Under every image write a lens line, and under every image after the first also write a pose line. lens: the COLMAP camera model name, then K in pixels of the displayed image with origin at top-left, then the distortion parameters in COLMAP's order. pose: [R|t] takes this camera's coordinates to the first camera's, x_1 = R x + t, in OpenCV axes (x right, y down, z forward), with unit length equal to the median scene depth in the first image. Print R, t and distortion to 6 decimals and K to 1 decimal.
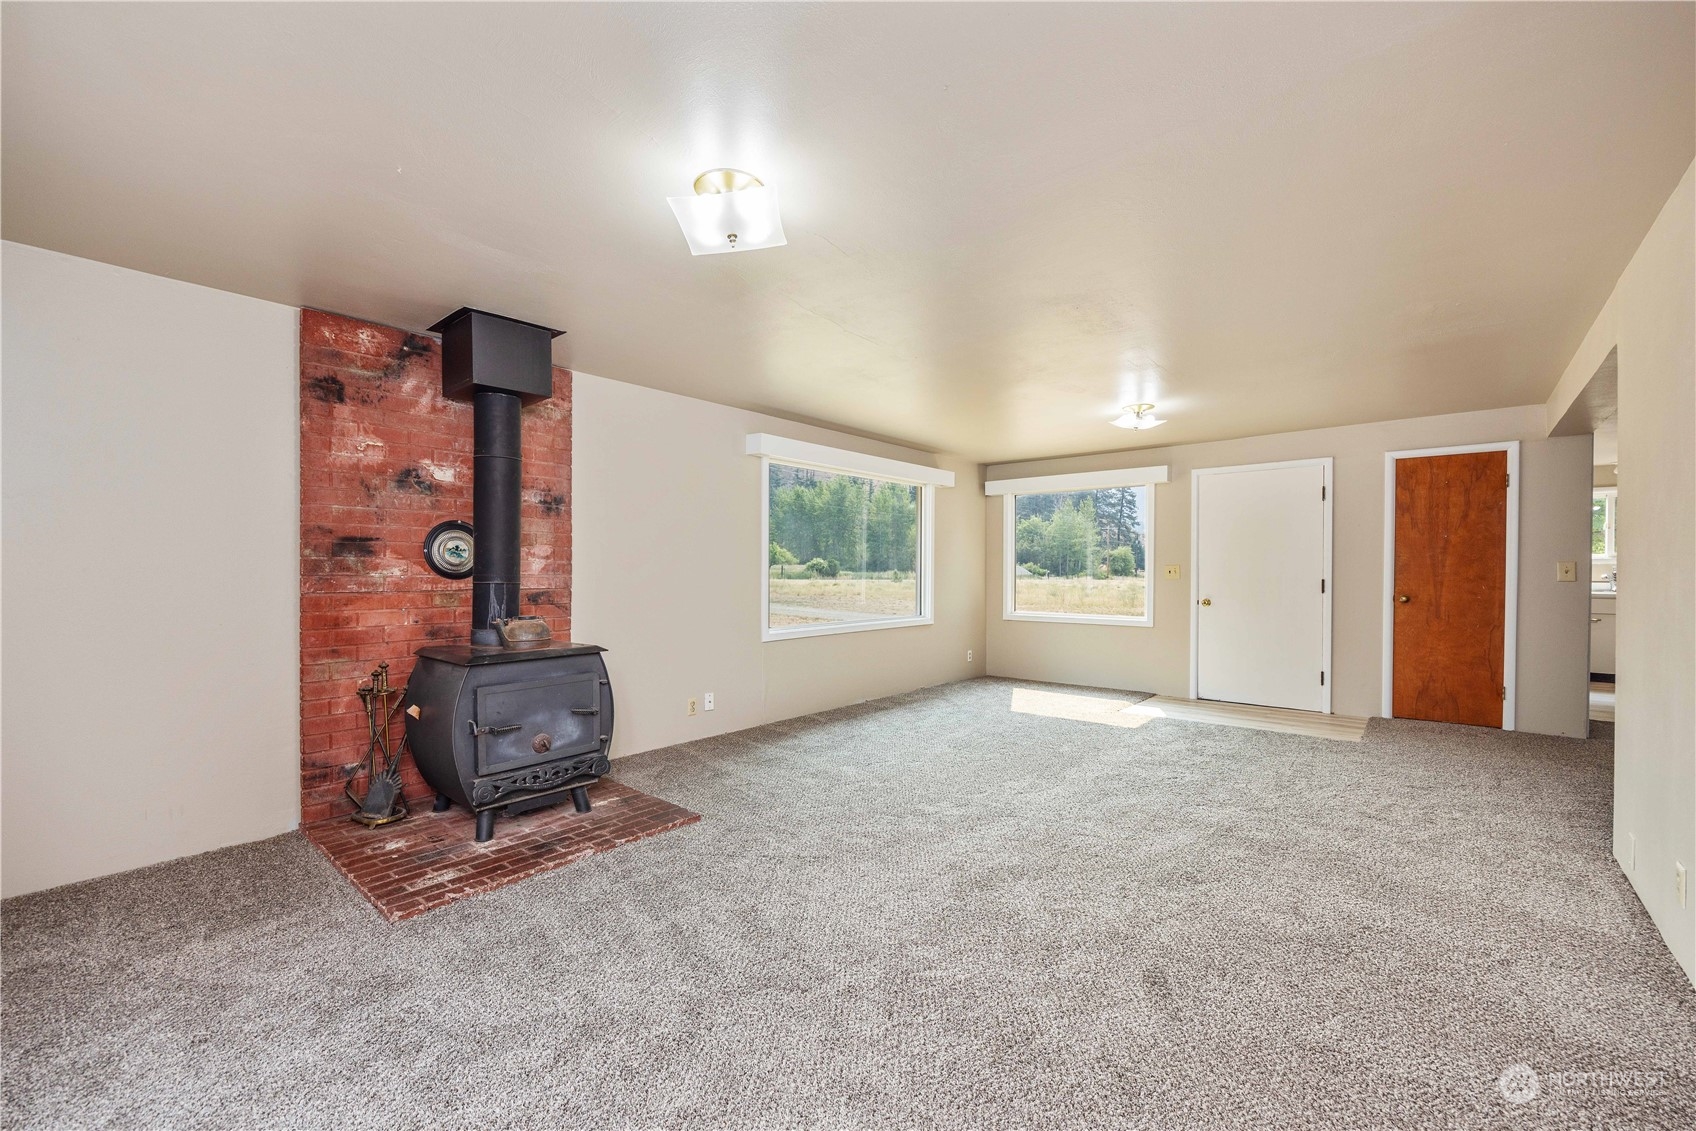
lens RADIAL K [[687.4, 0, 834.0], [0, 687.4, 566.4], [0, 0, 1]] dist [0.001407, -0.000083]
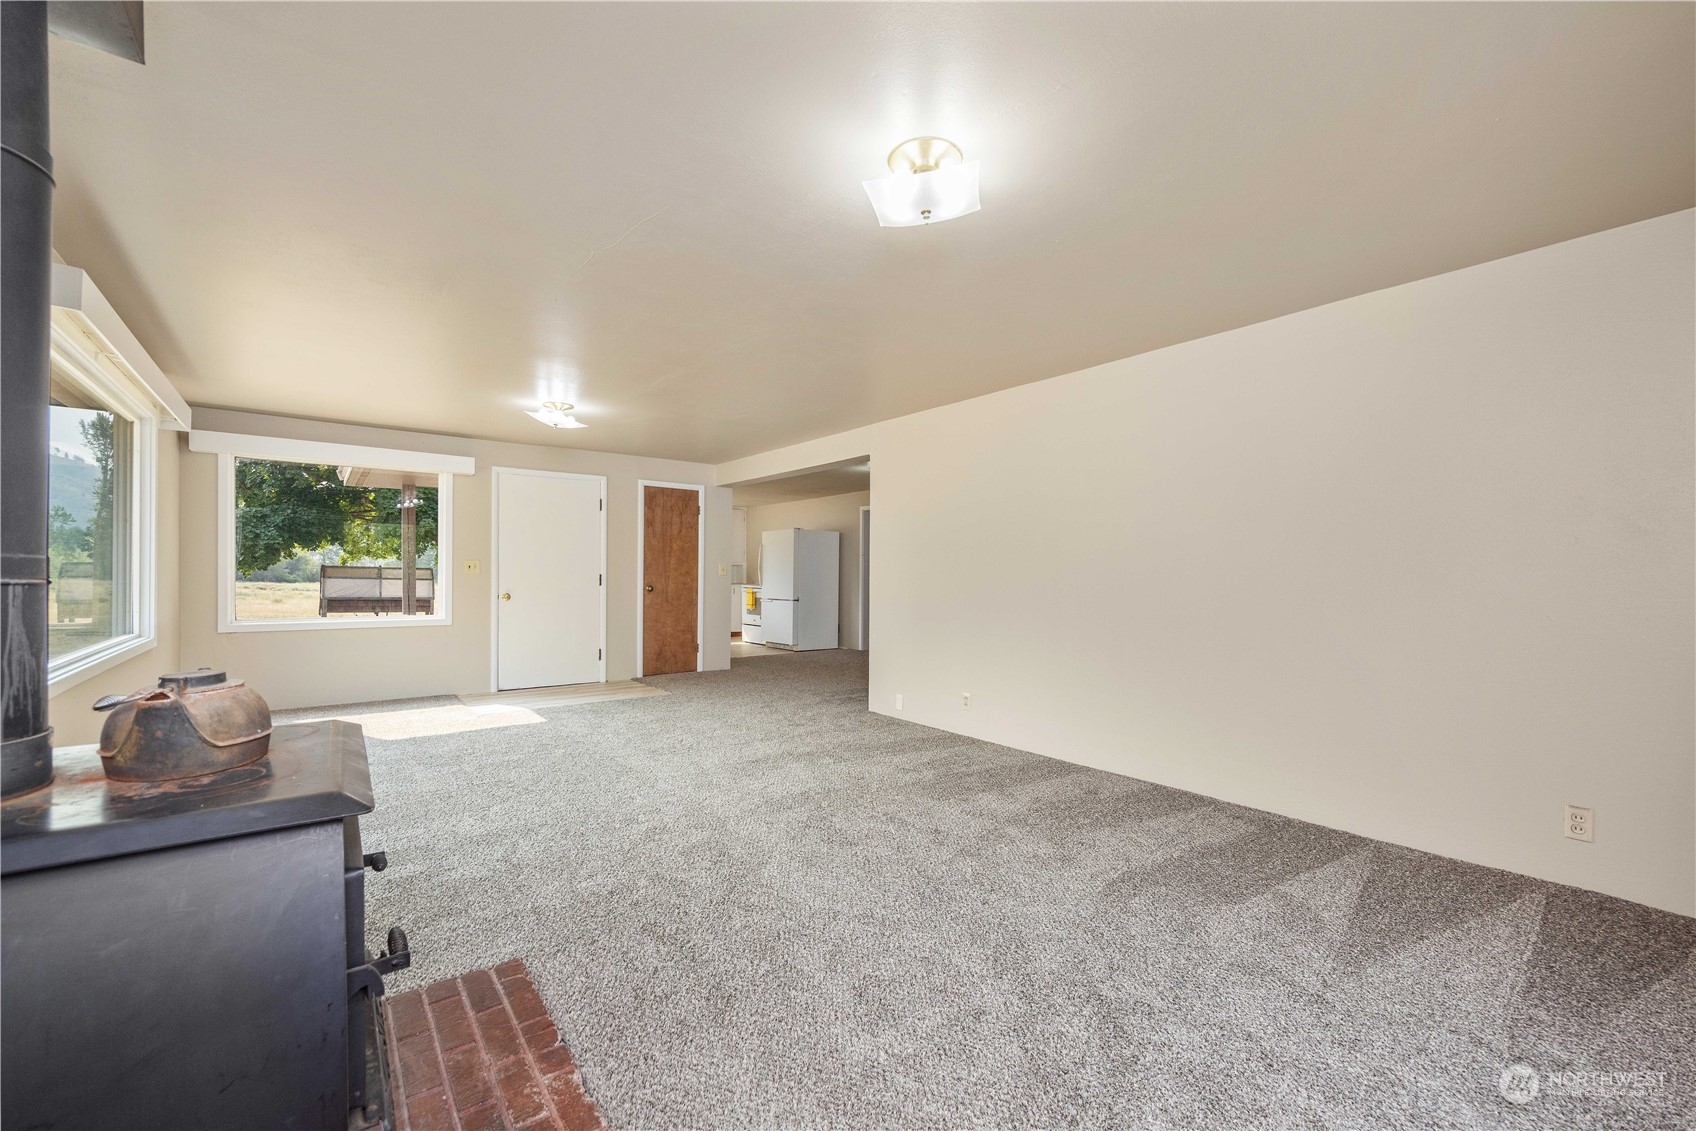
lens RADIAL K [[687.4, 0, 830.4], [0, 687.4, 575.8], [0, 0, 1]] dist [0.001407, -0.000083]
pose [[0.203285, 0.000343, 0.979120, -0.451851], [-0.014355, 0.999893, 0.002630, 0.013144], [-0.979014, -0.014590, 0.203268, 0.382336]]
